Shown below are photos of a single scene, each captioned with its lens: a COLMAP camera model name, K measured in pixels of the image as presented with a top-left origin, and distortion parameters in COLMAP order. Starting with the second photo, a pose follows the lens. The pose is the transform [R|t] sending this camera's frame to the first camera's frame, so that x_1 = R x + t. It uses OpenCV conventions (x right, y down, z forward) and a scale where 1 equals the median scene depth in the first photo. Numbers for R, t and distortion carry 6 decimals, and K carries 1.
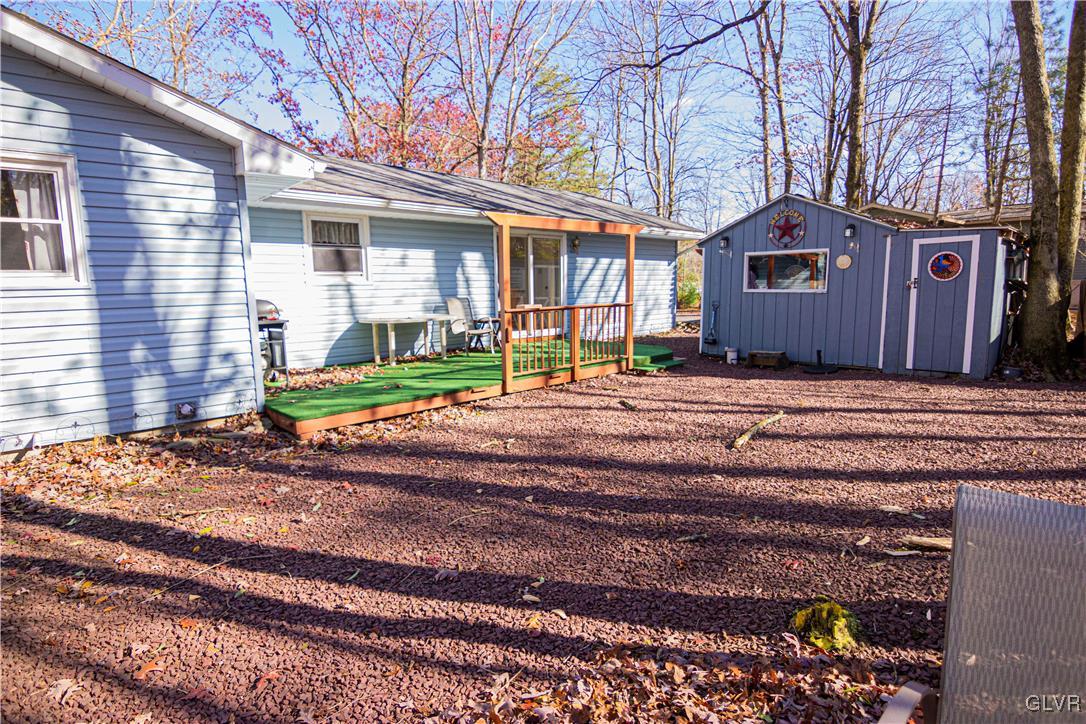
lens RADIAL K [[549.1, 0, 543.0], [0, 549.1, 362.0], [0, 0, 1]] dist [0.004308, -0.021984]
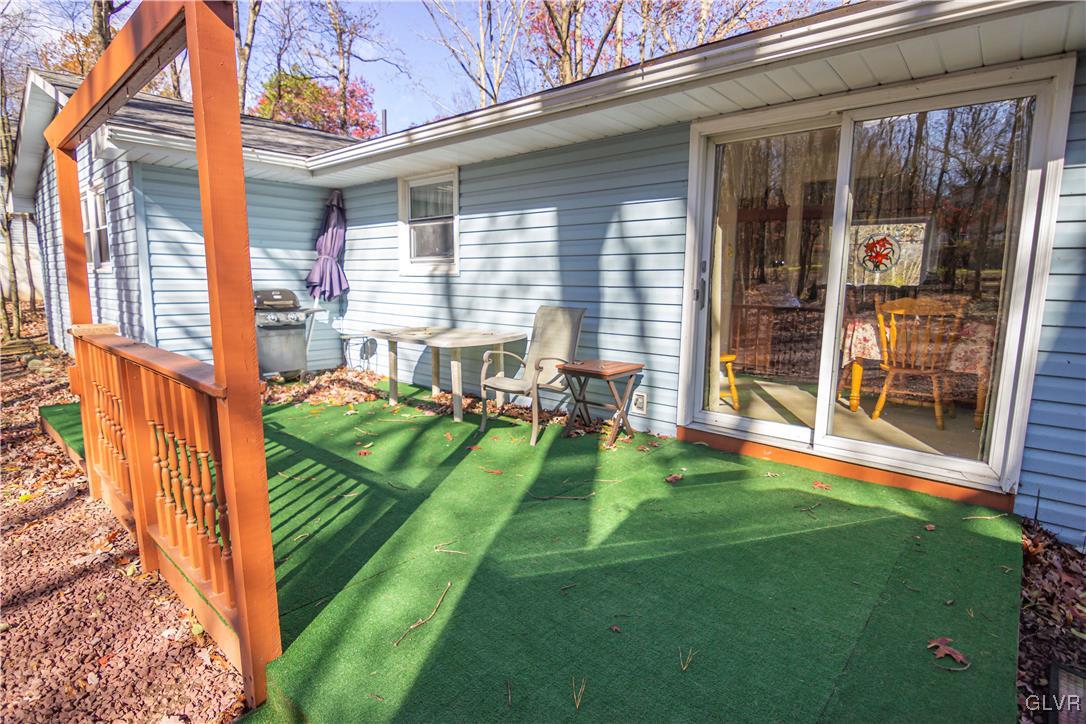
lens RADIAL K [[549.1, 0, 543.0], [0, 549.1, 362.0], [0, 0, 1]] dist [0.004308, -0.021984]
pose [[0.077703, 0.167453, -0.982813, 0.335718], [-0.145567, 0.977135, 0.154976, -0.154989], [0.986292, 0.131023, 0.100302, 1.039219]]
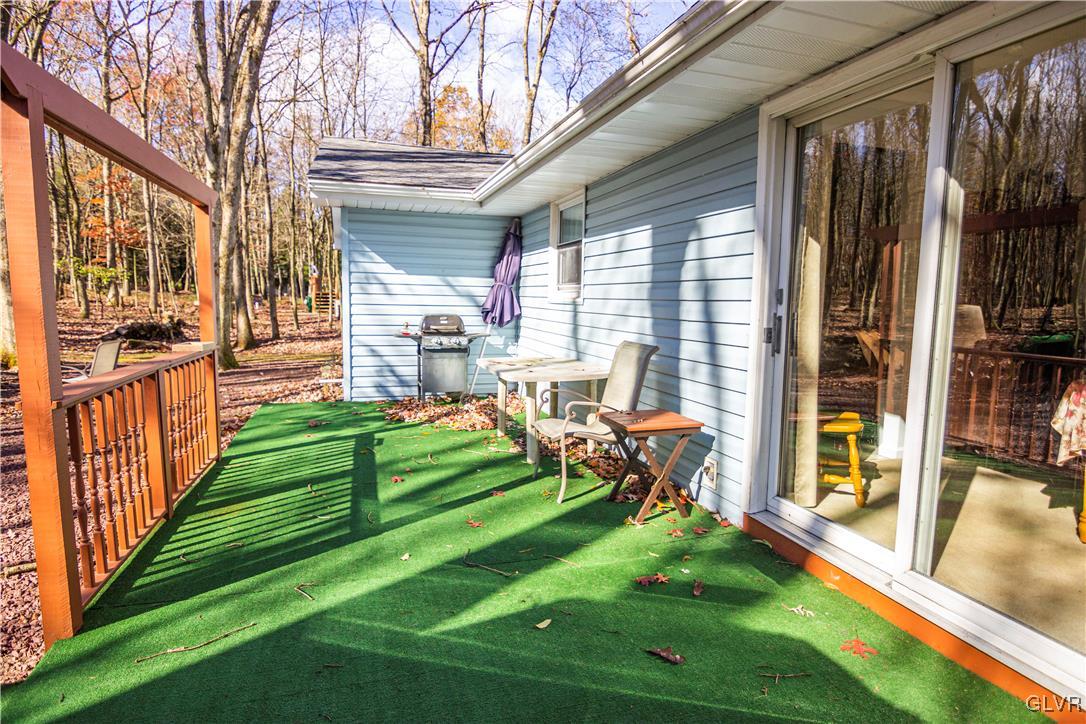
lens RADIAL K [[593.3, 0, 543.0], [0, 593.3, 362.0], [0, 0, 1]] dist [-0.005622, -0.002474]
pose [[-0.449868, 0.107290, -0.886627, 0.268542], [-0.127194, 0.974941, 0.182514, -0.188808], [0.883991, 0.194881, -0.424949, 1.233559]]
